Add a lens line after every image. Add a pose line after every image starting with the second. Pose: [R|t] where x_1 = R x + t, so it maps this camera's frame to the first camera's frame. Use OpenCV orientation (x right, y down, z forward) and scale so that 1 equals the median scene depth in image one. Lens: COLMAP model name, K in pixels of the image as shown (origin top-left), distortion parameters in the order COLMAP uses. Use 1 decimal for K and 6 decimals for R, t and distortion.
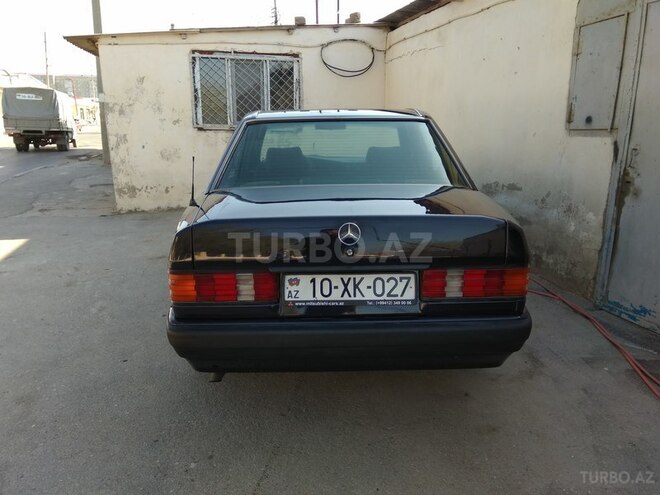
lens RADIAL K [[503.9, 0, 330.0], [0, 503.9, 247.5], [0, 0, 1]] dist [0.115868, -0.165403]
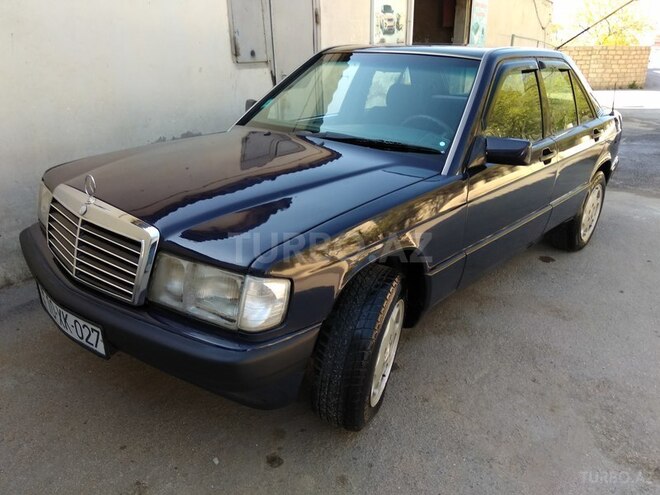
lens RADIAL K [[503.9, 0, 330.0], [0, 503.9, 247.5], [0, 0, 1]] dist [0.115868, -0.165403]
pose [[-0.737296, -0.263174, 0.622201, -0.884239], [0.135823, 0.844451, 0.518126, -0.846637], [-0.661776, 0.466521, -0.586865, 3.298663]]
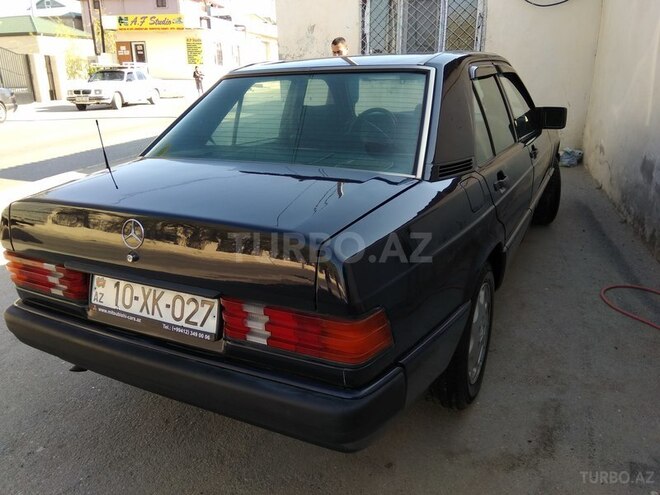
lens RADIAL K [[503.9, 0, 330.0], [0, 503.9, 247.5], [0, 0, 1]] dist [0.115868, -0.165403]
pose [[0.878759, 0.134396, -0.457952, 0.621961], [-0.088236, 0.988741, 0.120851, -0.119539], [0.469038, -0.065791, 0.880724, 0.450006]]
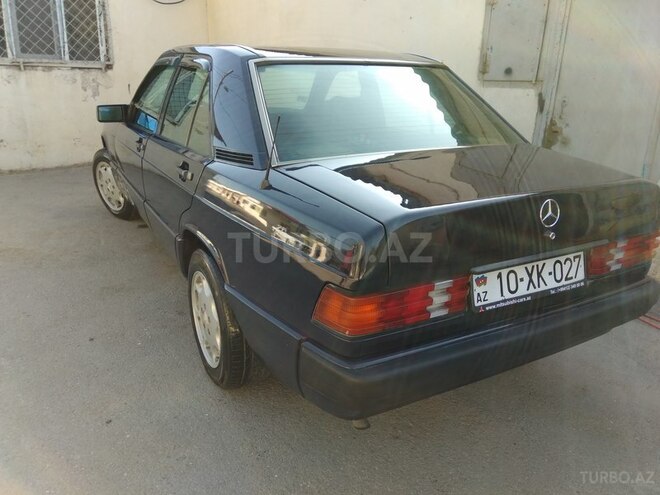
lens RADIAL K [[503.9, 0, 330.0], [0, 503.9, 247.5], [0, 0, 1]] dist [0.115868, -0.165403]
pose [[0.878189, -0.128649, 0.460689, -0.628549], [0.079501, 0.989012, 0.124637, -0.098734], [-0.471661, -0.072830, 0.878767, 0.426124]]
